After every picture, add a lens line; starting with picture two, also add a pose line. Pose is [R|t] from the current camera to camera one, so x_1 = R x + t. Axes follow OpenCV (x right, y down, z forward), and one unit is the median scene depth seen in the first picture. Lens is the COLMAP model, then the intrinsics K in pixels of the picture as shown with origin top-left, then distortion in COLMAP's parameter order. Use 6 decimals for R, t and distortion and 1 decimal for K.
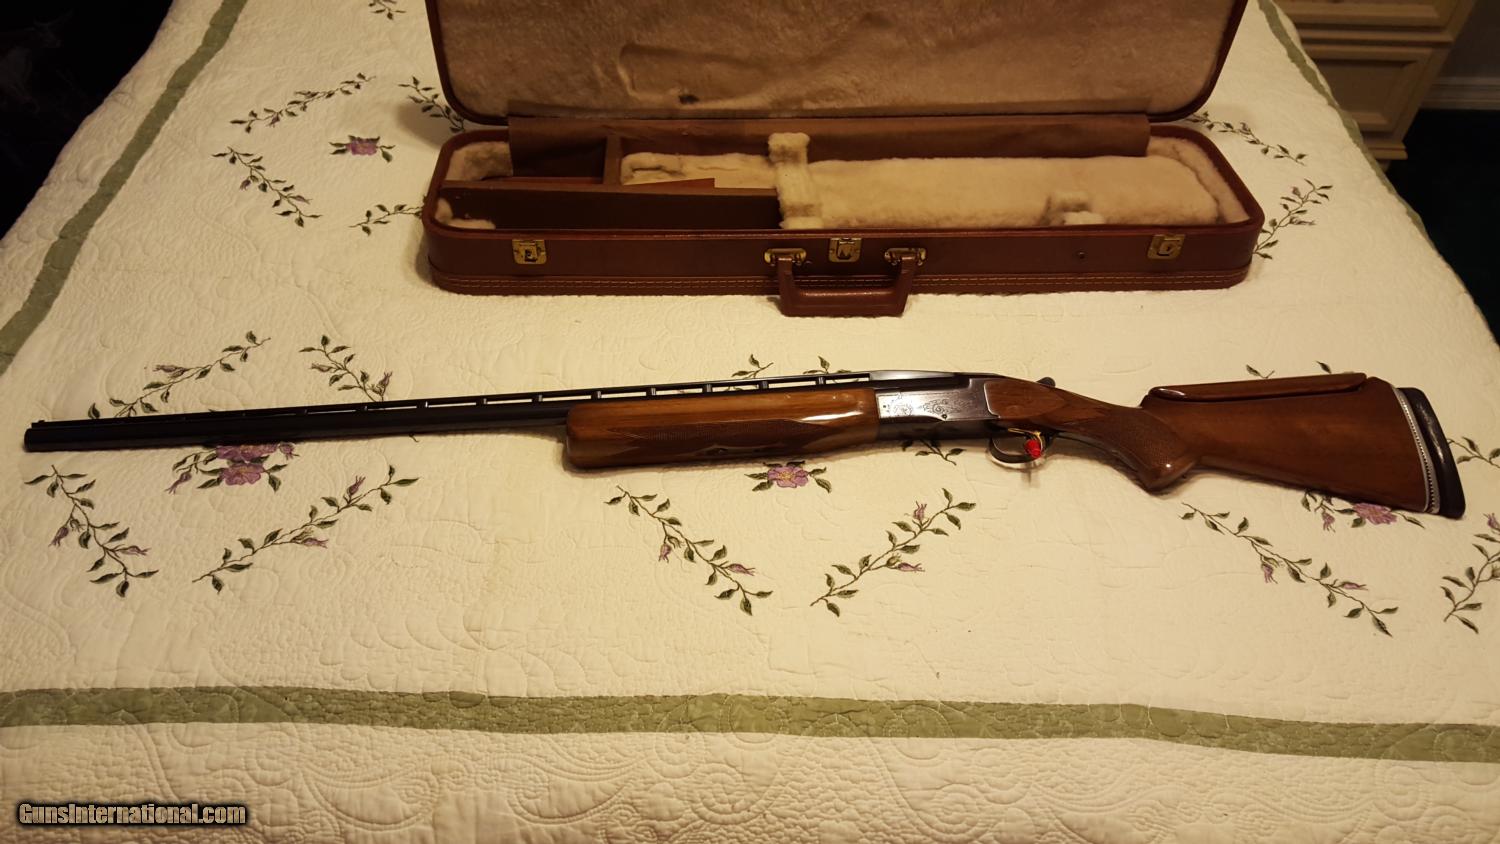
lens RADIAL K [[1114.7, 0, 750.0], [0, 1114.7, 422.0], [0, 0, 1]] dist [0.077799, -0.142011]
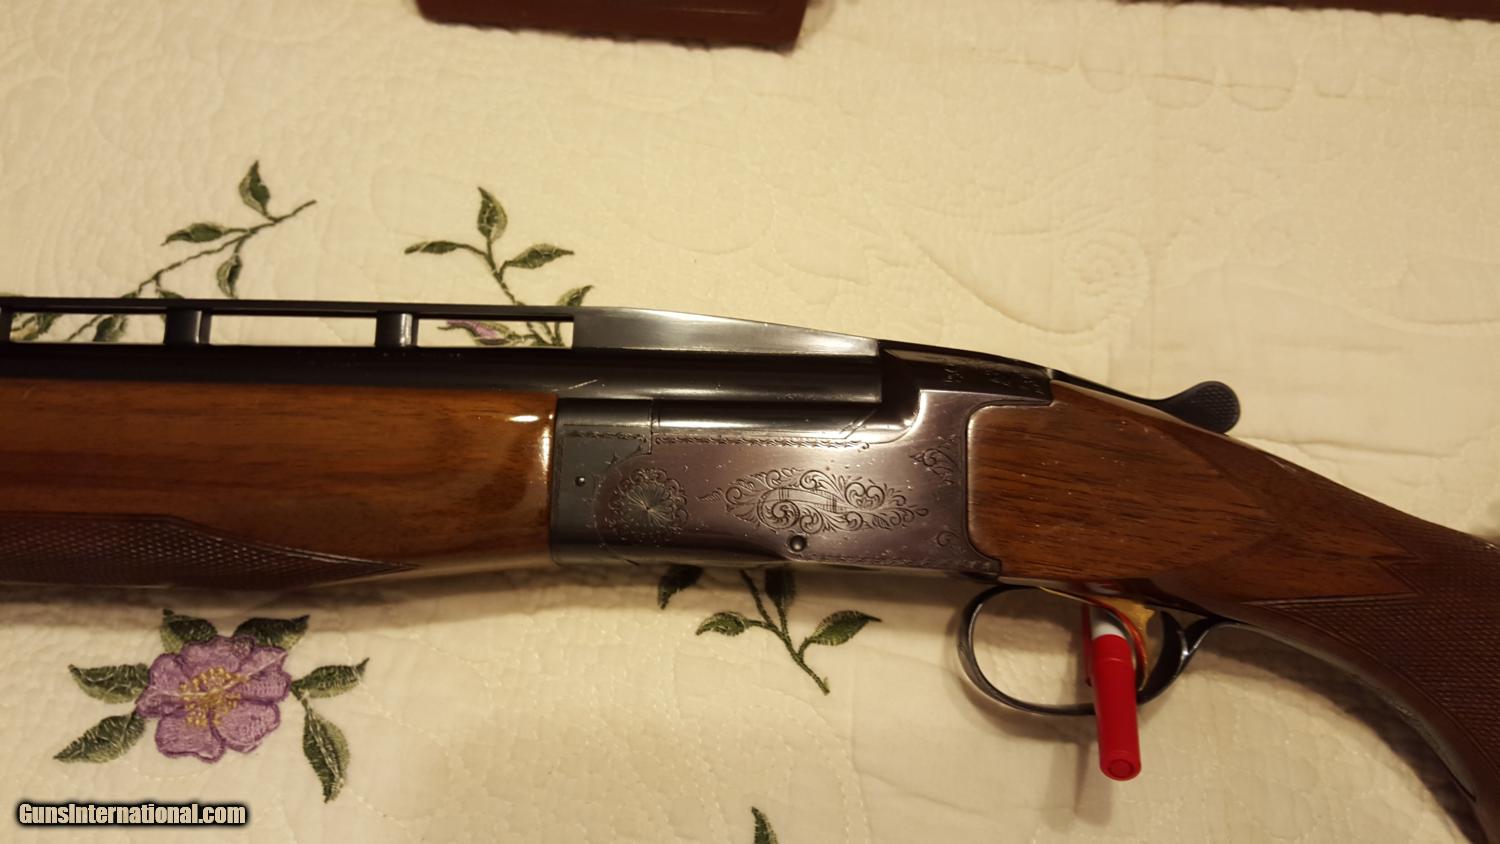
lens RADIAL K [[1114.7, 0, 750.0], [0, 1114.7, 422.0], [0, 0, 1]] dist [0.077799, -0.142011]
pose [[0.994355, 0.098034, -0.040579, 0.167335], [-0.078093, 0.935139, 0.345568, -0.119663], [0.071824, -0.340448, 0.937516, 0.747579]]
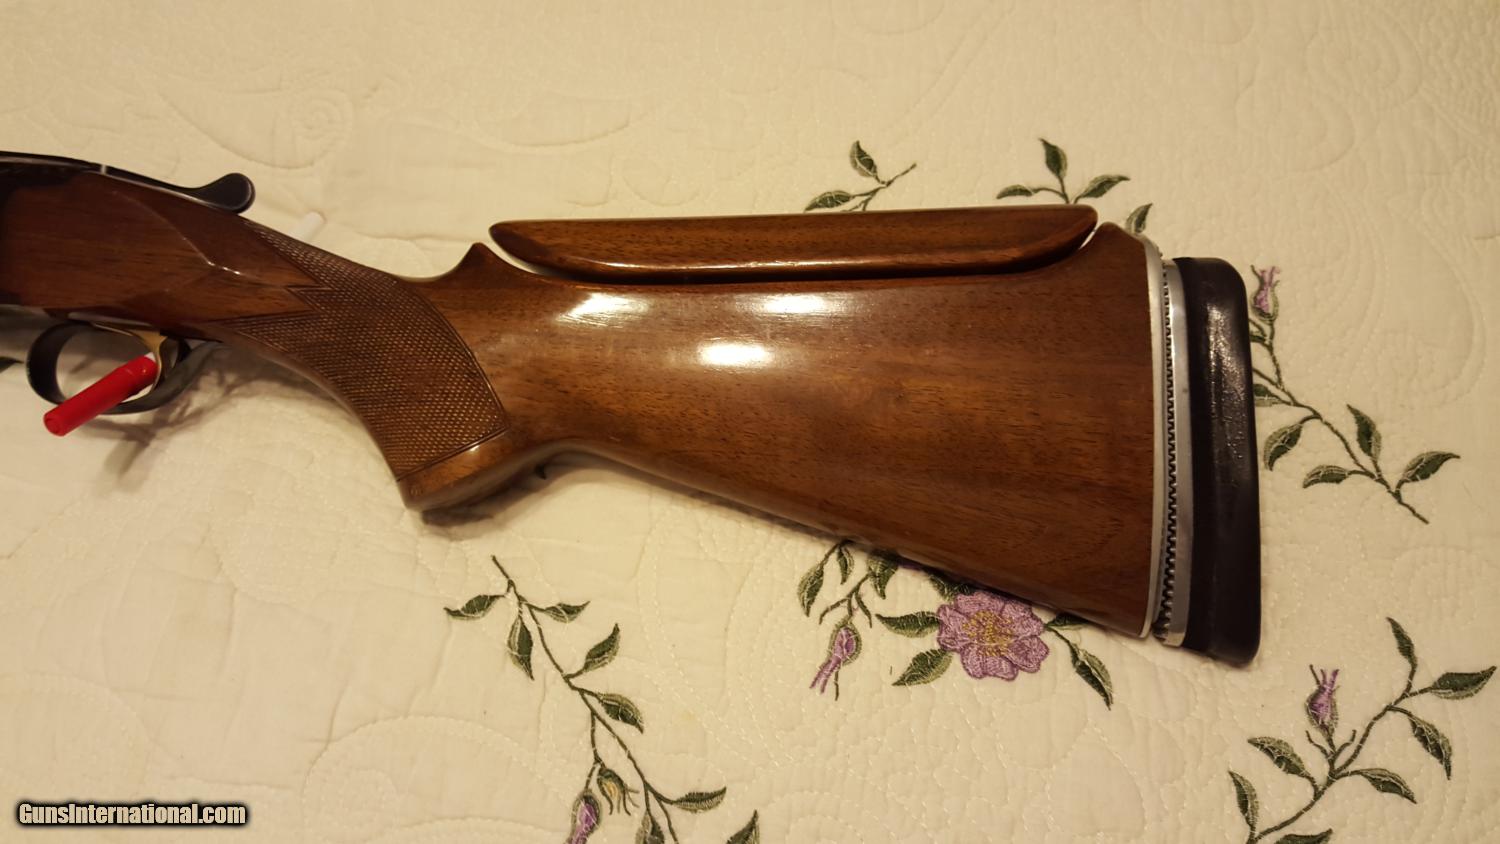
lens RADIAL K [[1114.7, 0, 750.0], [0, 1114.7, 422.0], [0, 0, 1]] dist [0.077799, -0.142011]
pose [[0.992375, 0.075415, -0.097491, 0.491005], [-0.035323, 0.931801, 0.361247, -0.106715], [0.118086, -0.355049, 0.927360, 0.657974]]
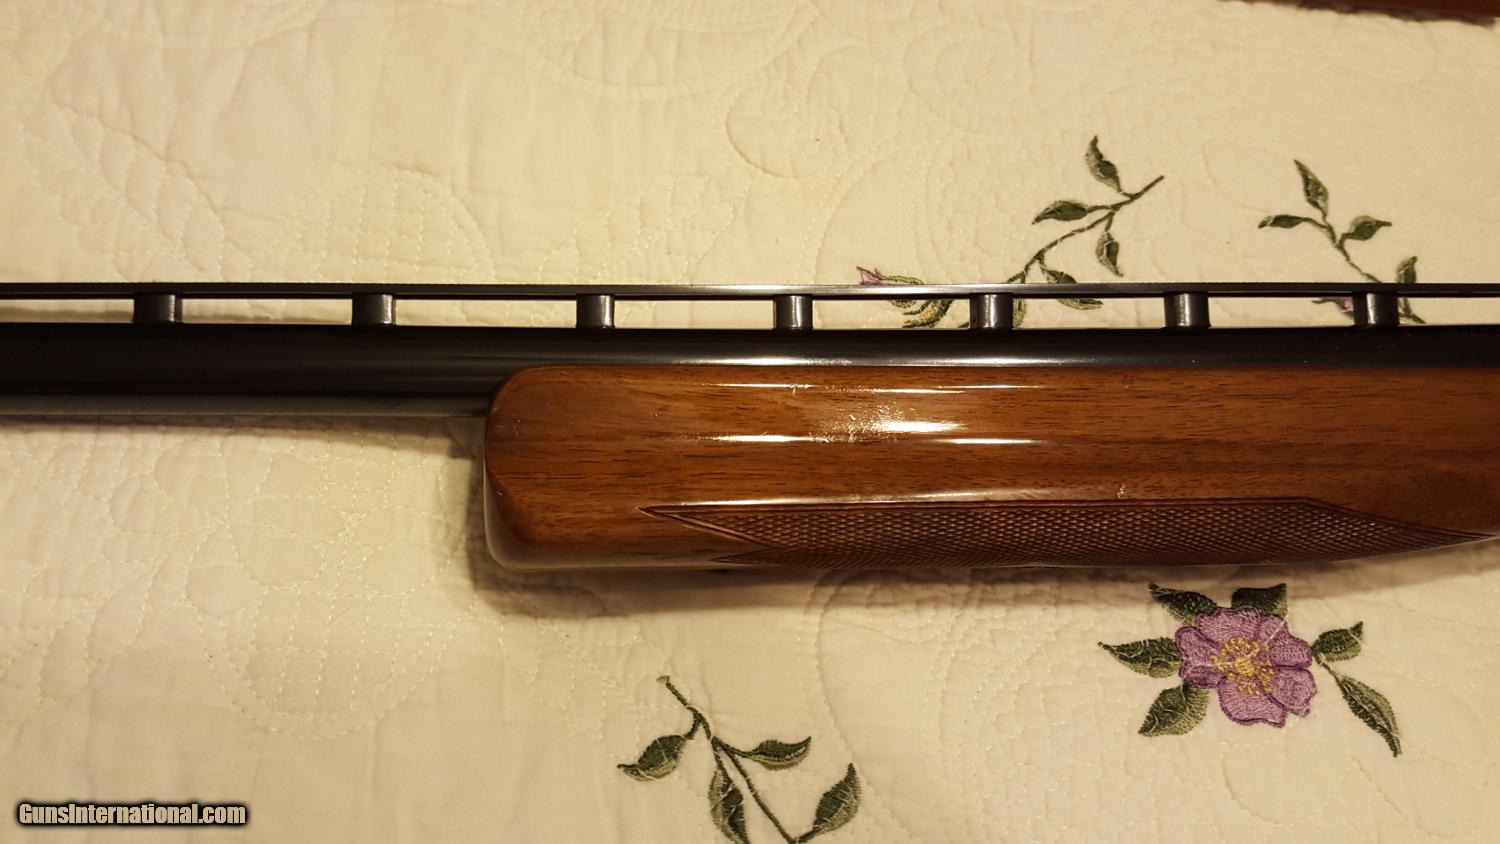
lens RADIAL K [[1114.7, 0, 750.0], [0, 1114.7, 422.0], [0, 0, 1]] dist [0.077799, -0.142011]
pose [[0.994532, 0.070301, 0.077232, -0.119247], [-0.095348, 0.912931, 0.396819, -0.110770], [-0.042611, -0.402013, 0.914642, 0.740028]]
